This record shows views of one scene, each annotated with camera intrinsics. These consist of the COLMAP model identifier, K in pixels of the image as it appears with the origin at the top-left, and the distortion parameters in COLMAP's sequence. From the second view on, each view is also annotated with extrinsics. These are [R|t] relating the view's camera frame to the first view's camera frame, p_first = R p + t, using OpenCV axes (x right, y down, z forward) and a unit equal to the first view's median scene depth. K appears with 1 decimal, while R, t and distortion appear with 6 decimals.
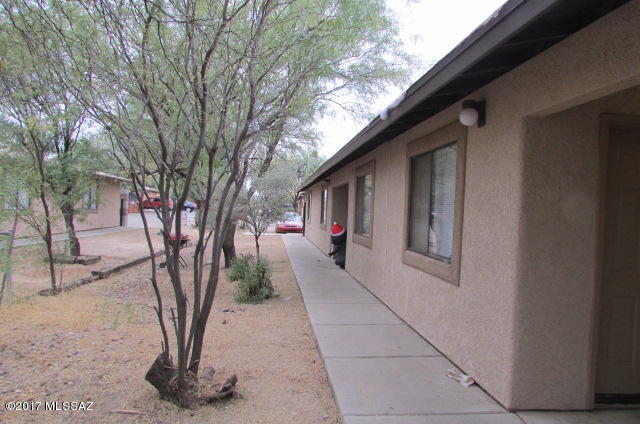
lens RADIAL K [[488.1, 0, 320.0], [0, 488.1, 212.0], [0, 0, 1]] dist [0.000903, -0.000239]
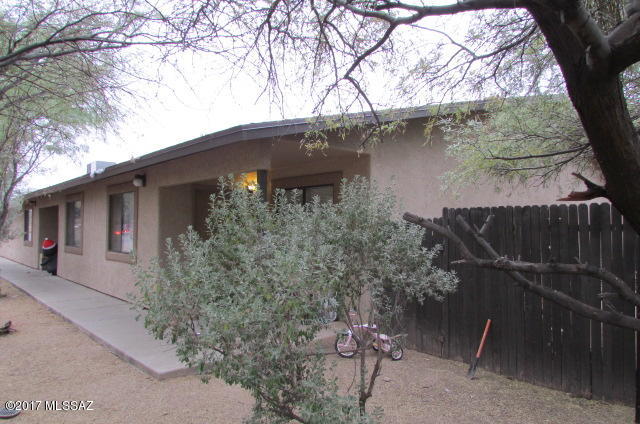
lens RADIAL K [[488.1, 0, 320.0], [0, 488.1, 212.0], [0, 0, 1]] dist [0.000903, -0.000239]
pose [[0.835955, -0.021072, 0.548393, -0.086901], [0.034380, 0.999311, -0.014009, -0.004743], [-0.547720, 0.030564, 0.836103, -0.529239]]
